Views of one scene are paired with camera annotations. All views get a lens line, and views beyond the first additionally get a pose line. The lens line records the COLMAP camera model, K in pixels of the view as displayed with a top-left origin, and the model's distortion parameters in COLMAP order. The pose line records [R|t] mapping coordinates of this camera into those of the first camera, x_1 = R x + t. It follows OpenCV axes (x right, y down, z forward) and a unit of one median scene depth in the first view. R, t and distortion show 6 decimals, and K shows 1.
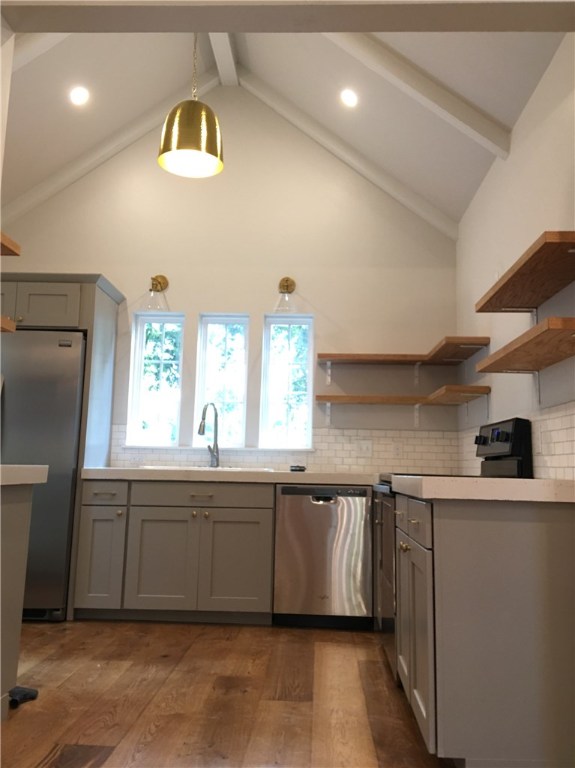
lens RADIAL K [[718.6, 0, 288.1], [0, 718.6, 355.1], [0, 0, 1]] dist [0.107927, -0.193935]
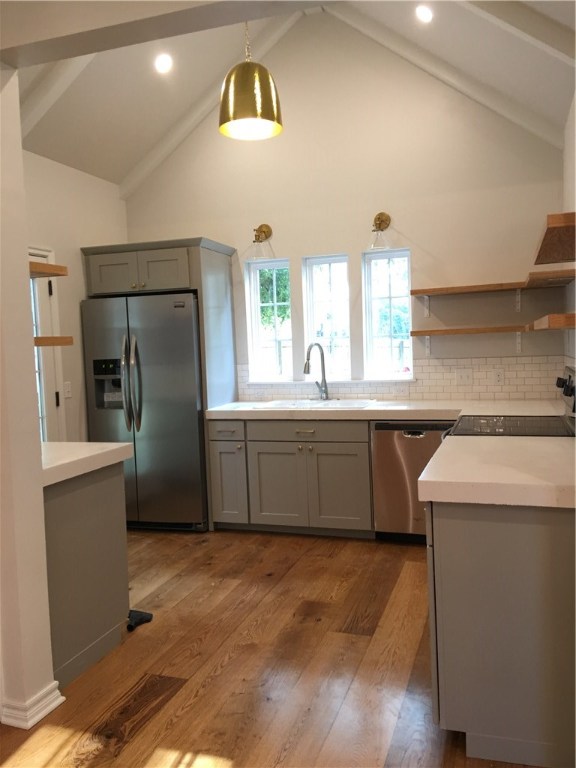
lens RADIAL K [[642.8, 0, 288.0], [0, 642.8, 384.0], [0, 0, 1]] dist [0.105777, -0.160976]
pose [[0.958632, -0.040559, -0.281743, 0.141388], [0.101673, 0.973291, 0.205831, -0.088255], [0.265870, -0.225962, 0.937152, 0.067229]]
